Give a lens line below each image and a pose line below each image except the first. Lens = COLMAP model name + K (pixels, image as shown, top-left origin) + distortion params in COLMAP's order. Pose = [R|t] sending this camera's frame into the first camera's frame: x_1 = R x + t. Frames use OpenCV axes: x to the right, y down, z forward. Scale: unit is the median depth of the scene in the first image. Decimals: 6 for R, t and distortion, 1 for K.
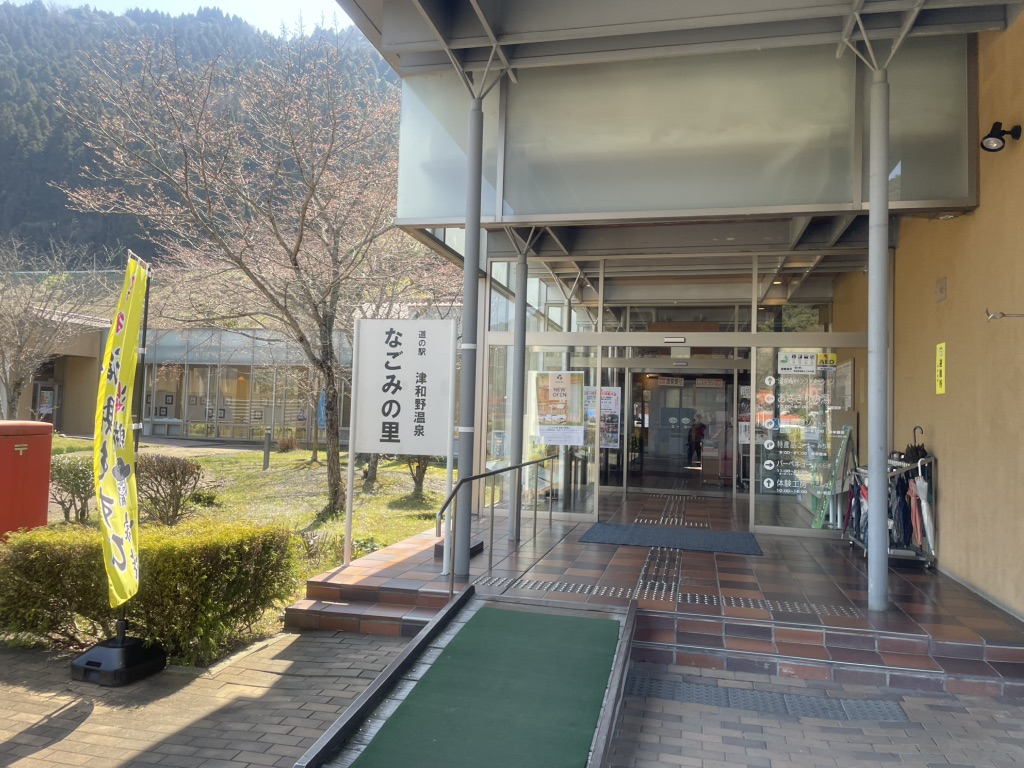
lens RADIAL K [[768.5, 0, 510.5], [0, 768.5, 376.3], [0, 0, 1]] dist [0.048799, -0.050113]
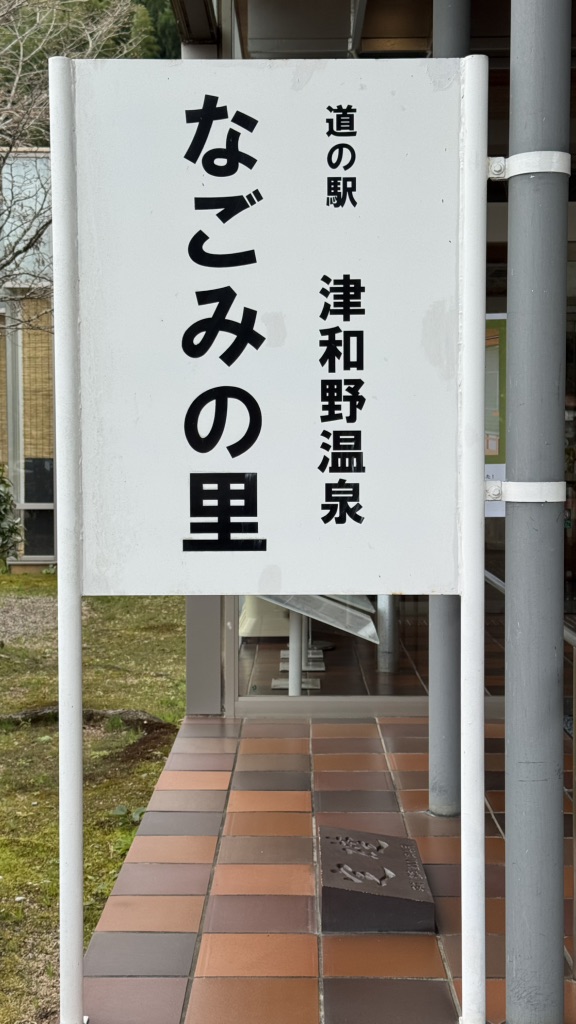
lens RADIAL K [[831.6, 0, 289.5], [0, 831.6, 509.8], [0, 0, 1]] dist [0.061267, -0.065922]
pose [[0.975467, -0.037285, 0.216965, -0.195192], [0.016753, 0.995268, 0.095716, 0.045480], [-0.219507, -0.089733, 0.971476, 0.722858]]
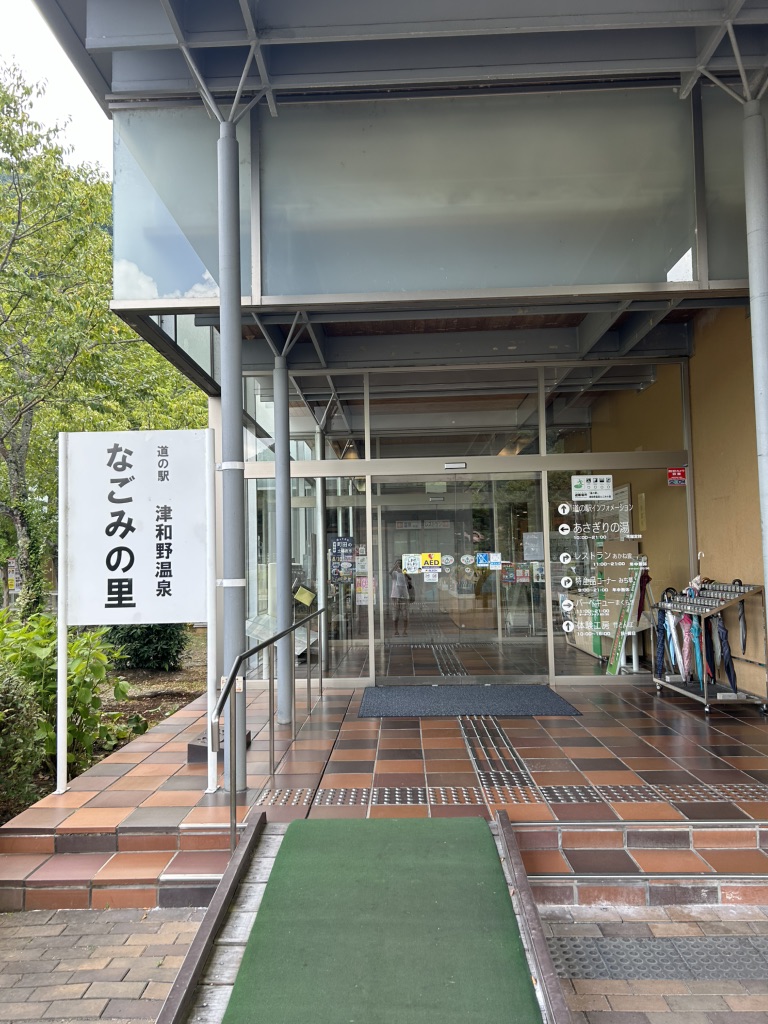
lens RADIAL K [[765.6, 0, 374.6], [0, 765.6, 520.1], [0, 0, 1]] dist [0.040061, -0.043682]
pose [[0.978345, -0.037568, 0.203543, -0.070388], [0.039172, 0.999225, -0.003857, 0.018445], [-0.203240, 0.011747, 0.979058, 0.272626]]
